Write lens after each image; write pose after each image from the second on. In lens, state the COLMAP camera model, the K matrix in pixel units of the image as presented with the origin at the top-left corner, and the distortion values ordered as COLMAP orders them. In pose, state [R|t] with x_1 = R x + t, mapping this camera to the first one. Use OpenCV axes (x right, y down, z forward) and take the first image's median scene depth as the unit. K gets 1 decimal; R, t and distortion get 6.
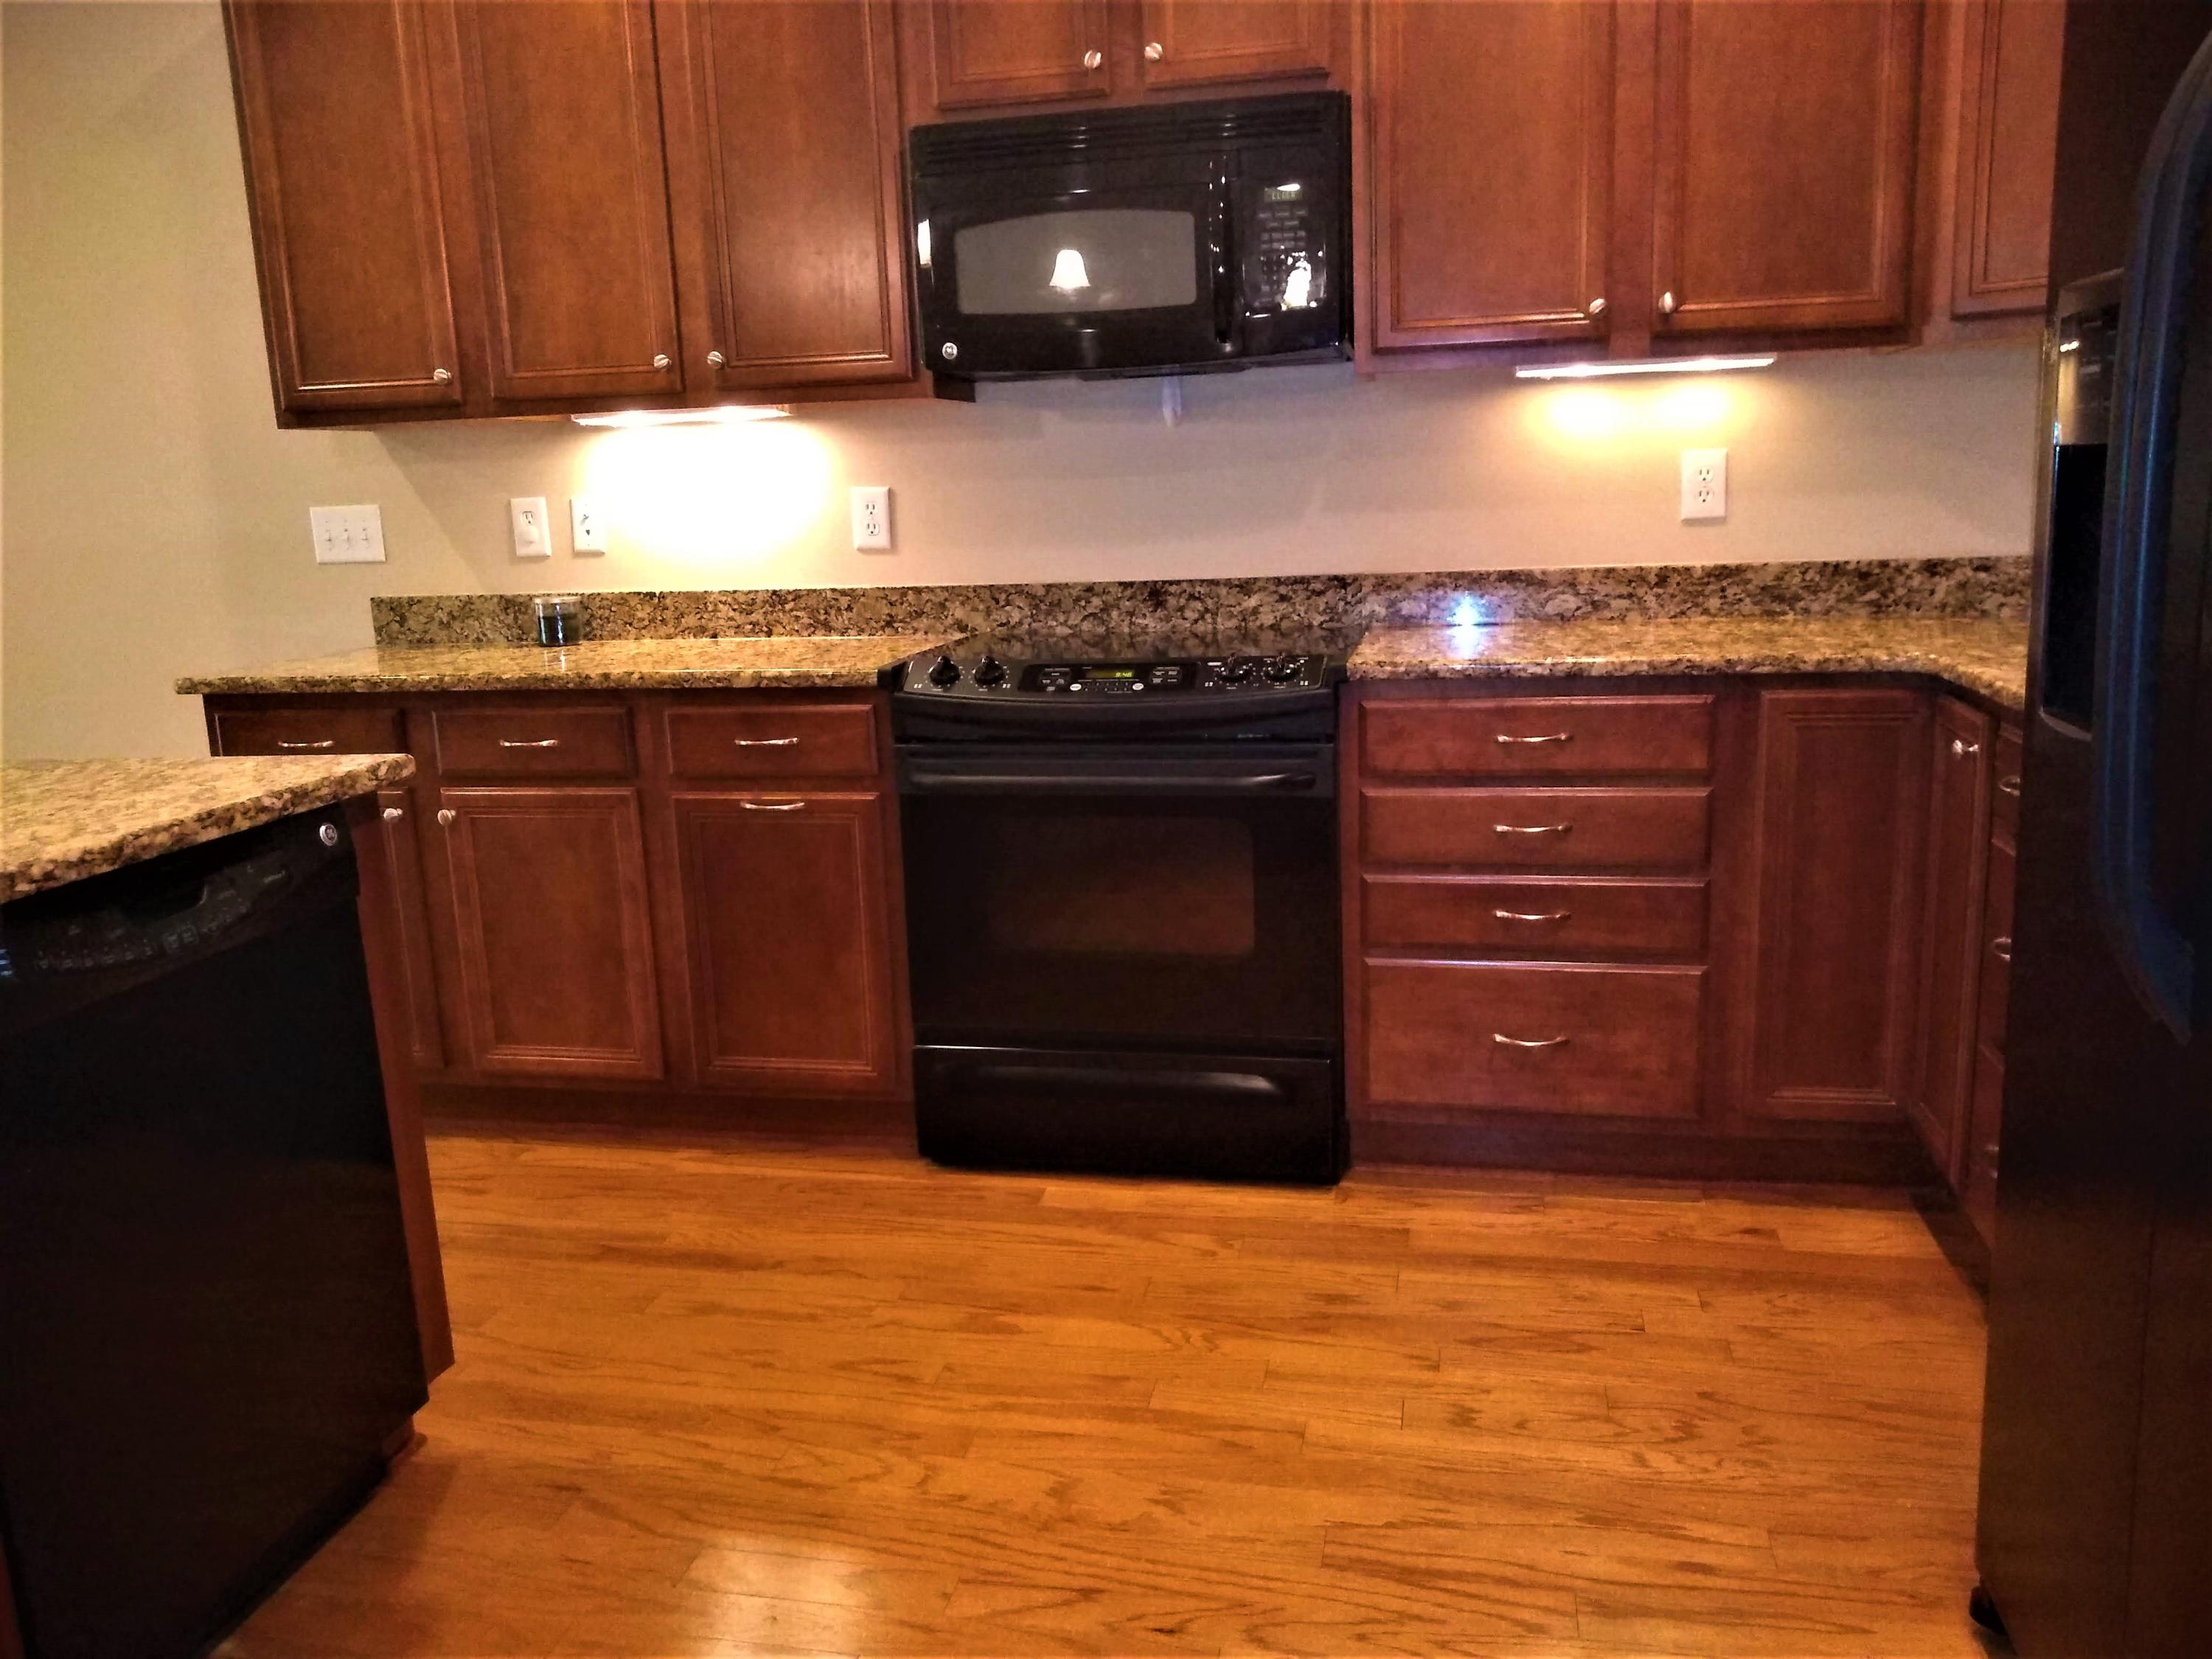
lens RADIAL K [[1752.9, 0, 1099.9], [0, 1752.9, 839.2], [0, 0, 1]] dist [0.016313, -0.000908]
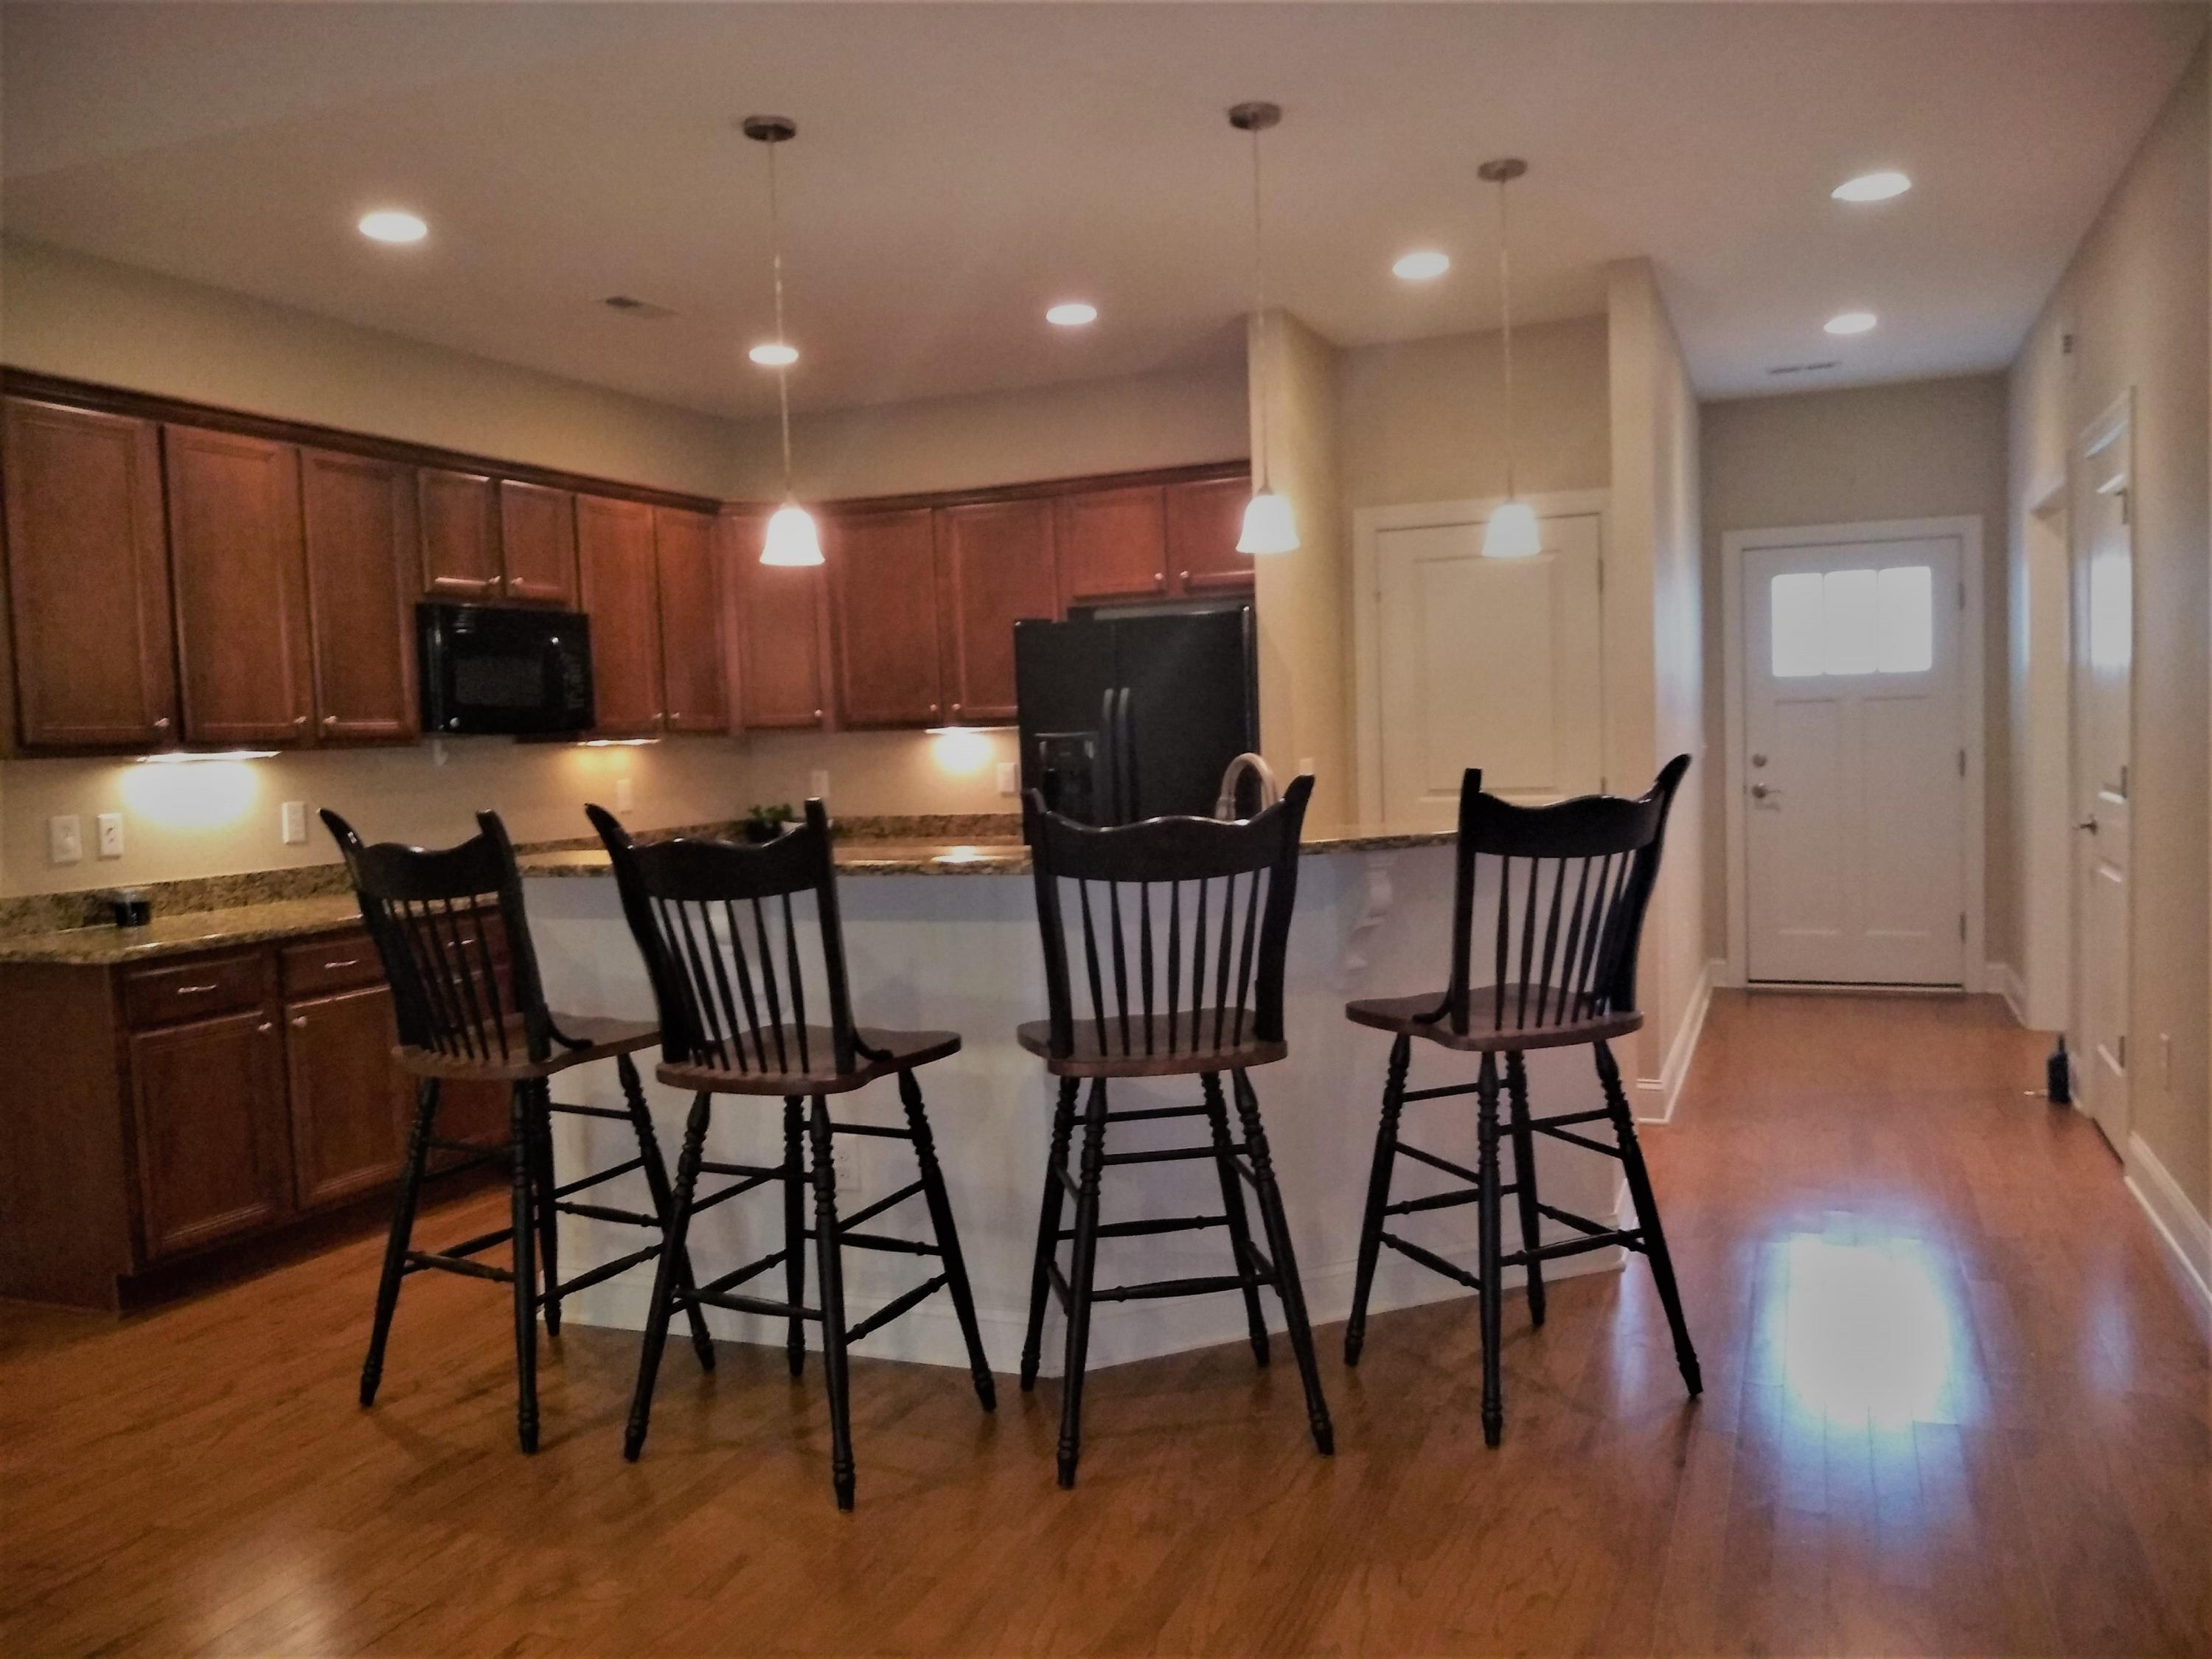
lens RADIAL K [[1752.9, 0, 1104.1], [0, 1752.9, 832.1], [0, 0, 1]] dist [0.016313, -0.000908]
pose [[0.144458, -0.023352, 0.989235, -1.487730], [0.237752, 0.971254, -0.011792, 0.008733], [-0.960524, 0.236896, 0.145858, 0.105303]]
